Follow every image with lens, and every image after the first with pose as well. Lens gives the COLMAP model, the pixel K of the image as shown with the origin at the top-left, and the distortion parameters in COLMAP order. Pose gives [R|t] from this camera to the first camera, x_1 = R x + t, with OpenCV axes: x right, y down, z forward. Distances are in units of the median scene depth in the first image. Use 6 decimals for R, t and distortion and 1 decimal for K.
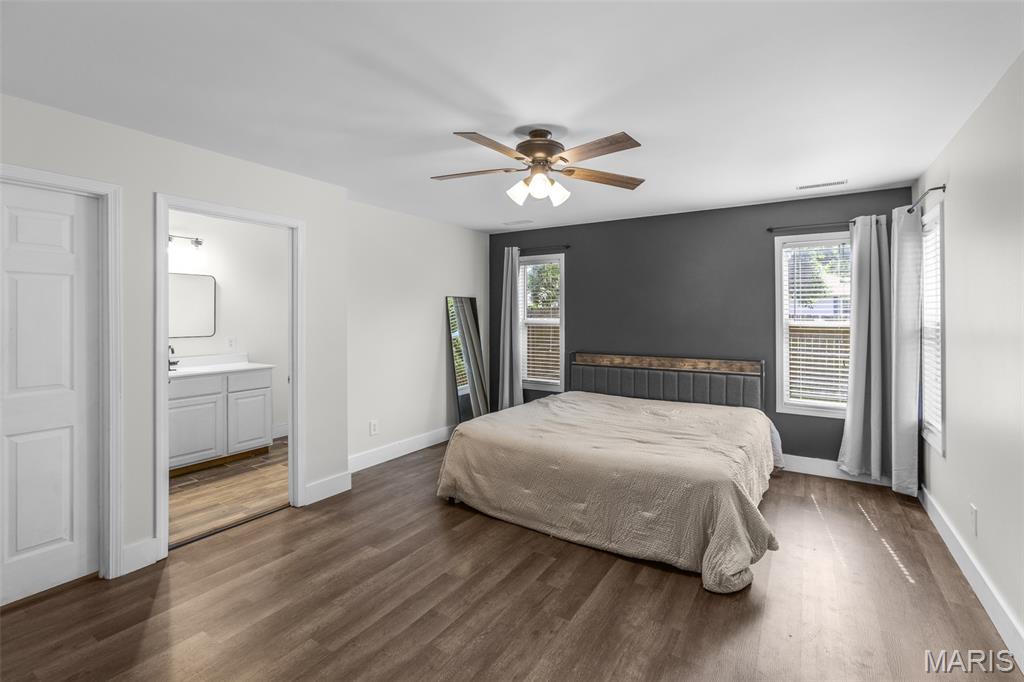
lens RADIAL K [[467.9, 0, 500.5], [0, 467.9, 309.6], [0, 0, 1]] dist [-0.014932, 0.010420]
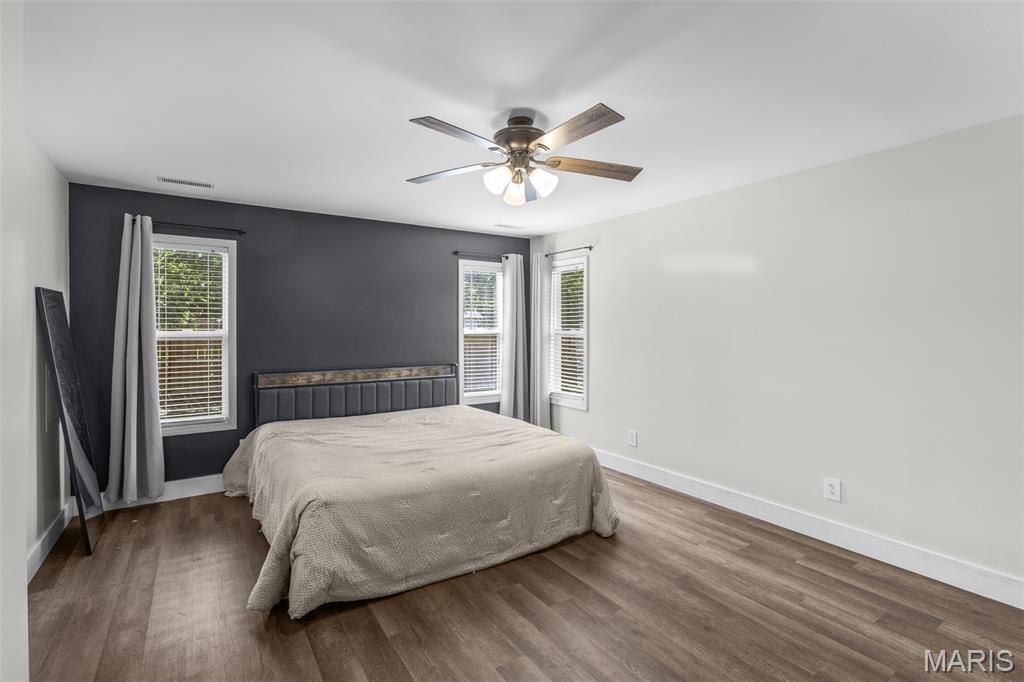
lens RADIAL K [[467.9, 0, 512.2], [0, 467.9, 323.4], [0, 0, 1]] dist [-0.014932, 0.010420]
pose [[0.406783, 0.006596, 0.913501, -0.457912], [-0.010855, 0.999938, -0.002386, 0.009368], [-0.913460, -0.008946, 0.406830, 0.391714]]
